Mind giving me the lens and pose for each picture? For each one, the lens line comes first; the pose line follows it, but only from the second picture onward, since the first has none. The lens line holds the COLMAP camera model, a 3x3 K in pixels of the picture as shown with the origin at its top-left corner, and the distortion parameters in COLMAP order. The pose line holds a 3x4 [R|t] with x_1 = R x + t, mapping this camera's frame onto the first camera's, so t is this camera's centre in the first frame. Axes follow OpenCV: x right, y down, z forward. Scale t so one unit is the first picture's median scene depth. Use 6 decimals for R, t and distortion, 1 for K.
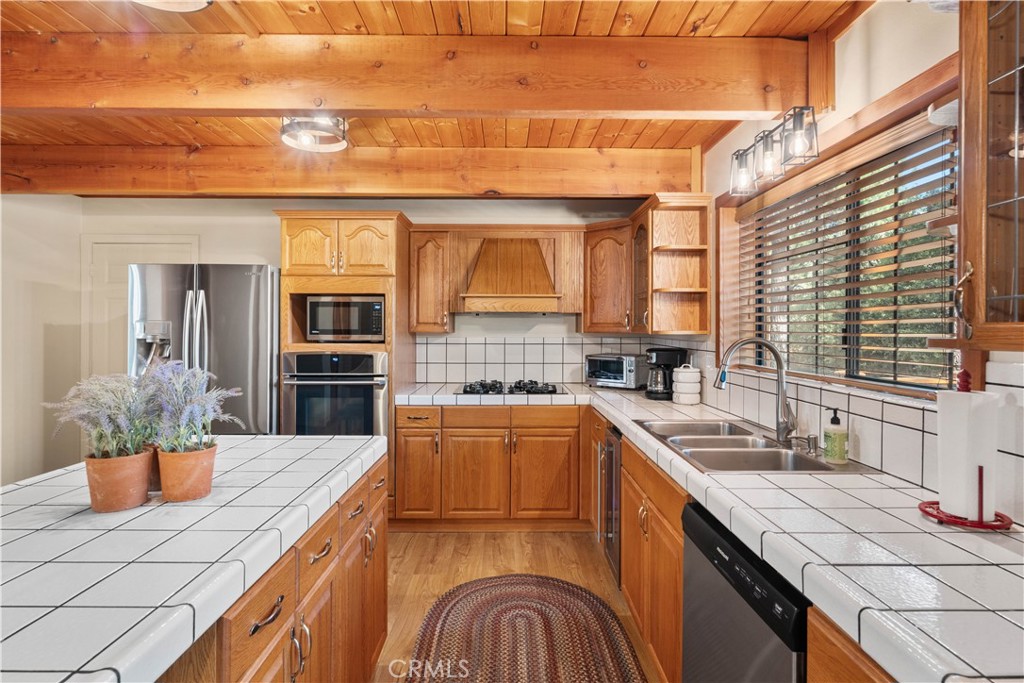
lens RADIAL K [[513.6, 0, 514.4], [0, 513.6, 327.9], [0, 0, 1]] dist [-0.001014, 0.001248]
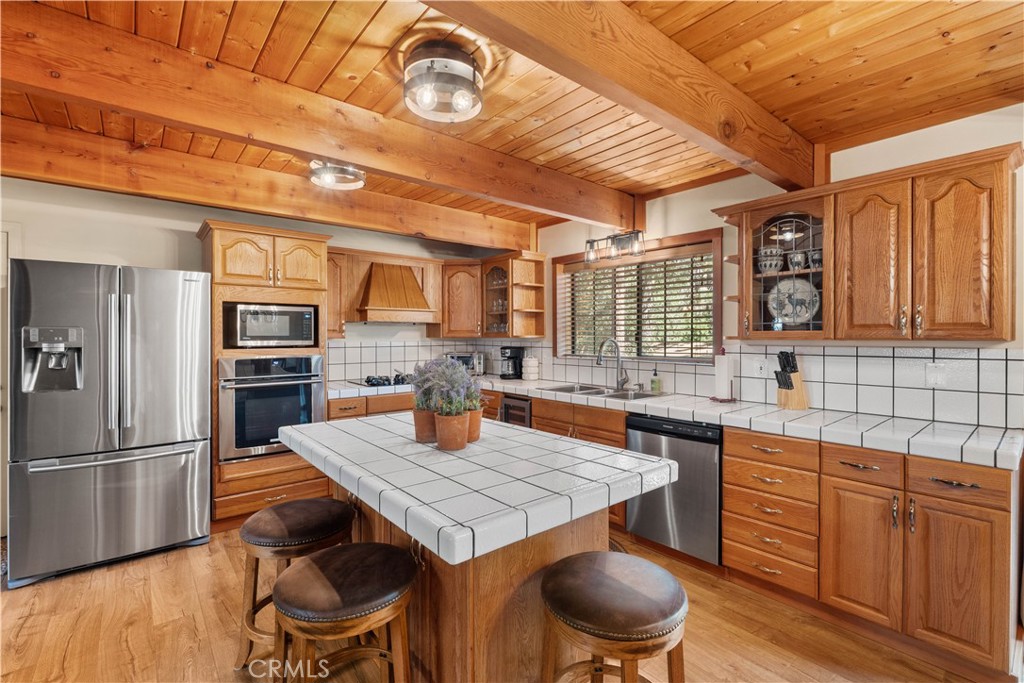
lens RADIAL K [[451.9, 0, 499.0], [0, 451.9, 338.9], [0, 0, 1]] dist [-0.005295, 0.000304]
pose [[0.783100, -0.009527, 0.621823, -0.621764], [0.002744, 0.999926, 0.011864, -0.000643], [-0.621890, -0.007584, 0.783068, -0.067777]]
